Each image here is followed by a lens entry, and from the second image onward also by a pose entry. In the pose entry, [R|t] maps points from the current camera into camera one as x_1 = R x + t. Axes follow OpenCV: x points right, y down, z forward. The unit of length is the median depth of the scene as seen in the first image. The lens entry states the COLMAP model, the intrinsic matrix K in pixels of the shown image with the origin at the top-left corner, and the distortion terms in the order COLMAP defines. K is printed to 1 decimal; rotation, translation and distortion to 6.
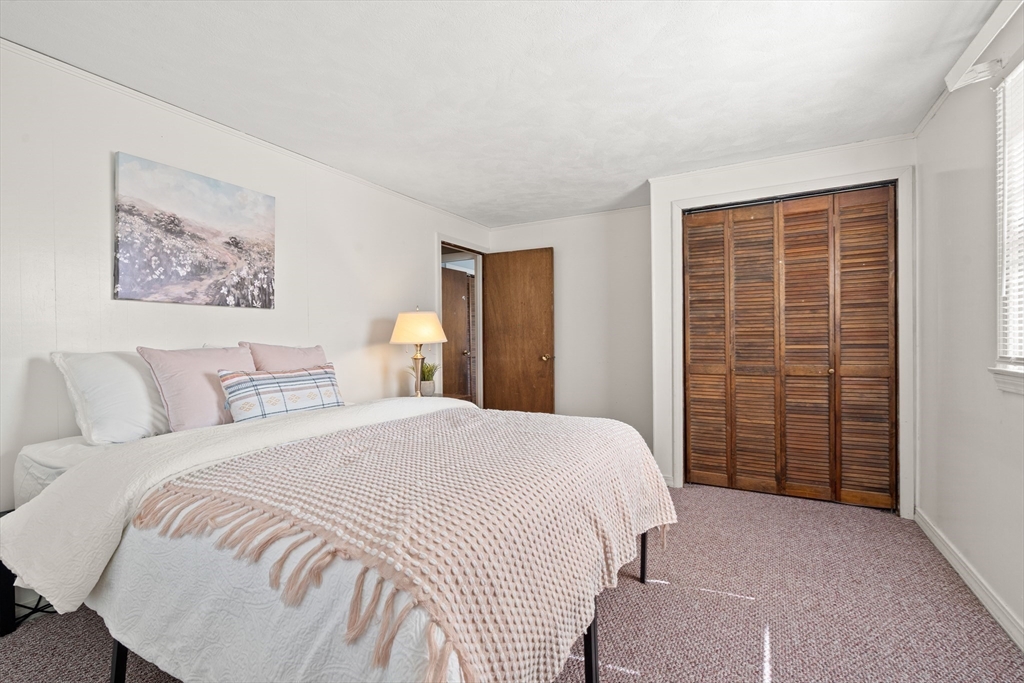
lens RADIAL K [[471.0, 0, 507.9], [0, 471.0, 336.9], [0, 0, 1]] dist [-0.006852, 0.006382]
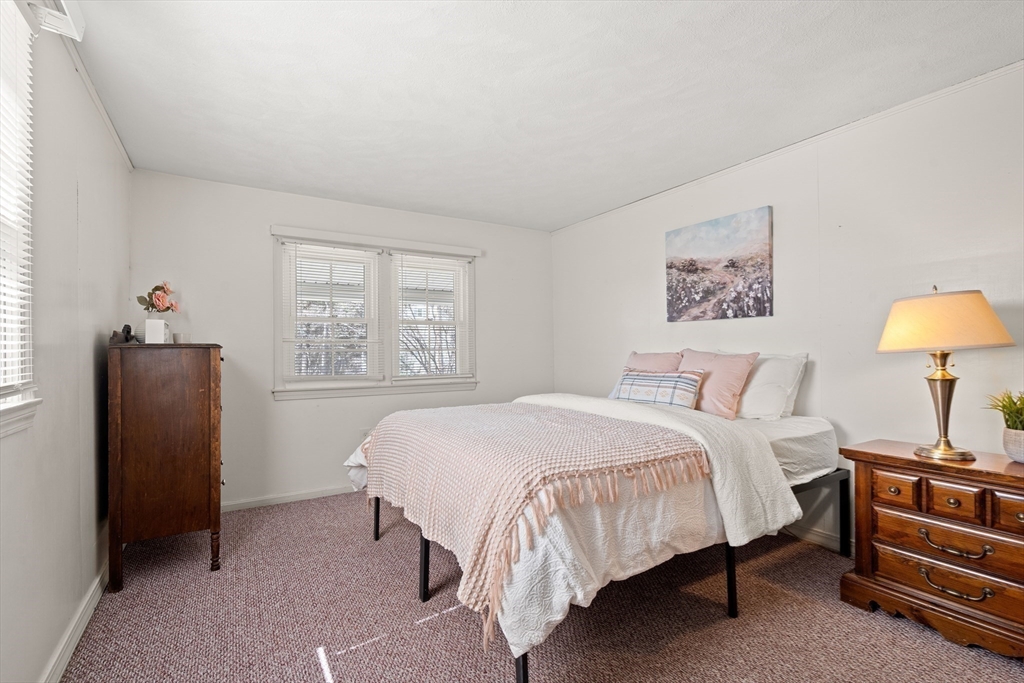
lens RADIAL K [[471.0, 0, 509.2], [0, 471.0, 341.9], [0, 0, 1]] dist [-0.006852, 0.006382]
pose [[-0.515451, -0.002594, -0.856915, 0.716860], [0.012707, 0.999862, -0.010671, 0.000474], [0.856825, -0.016389, -0.515347, 1.129294]]
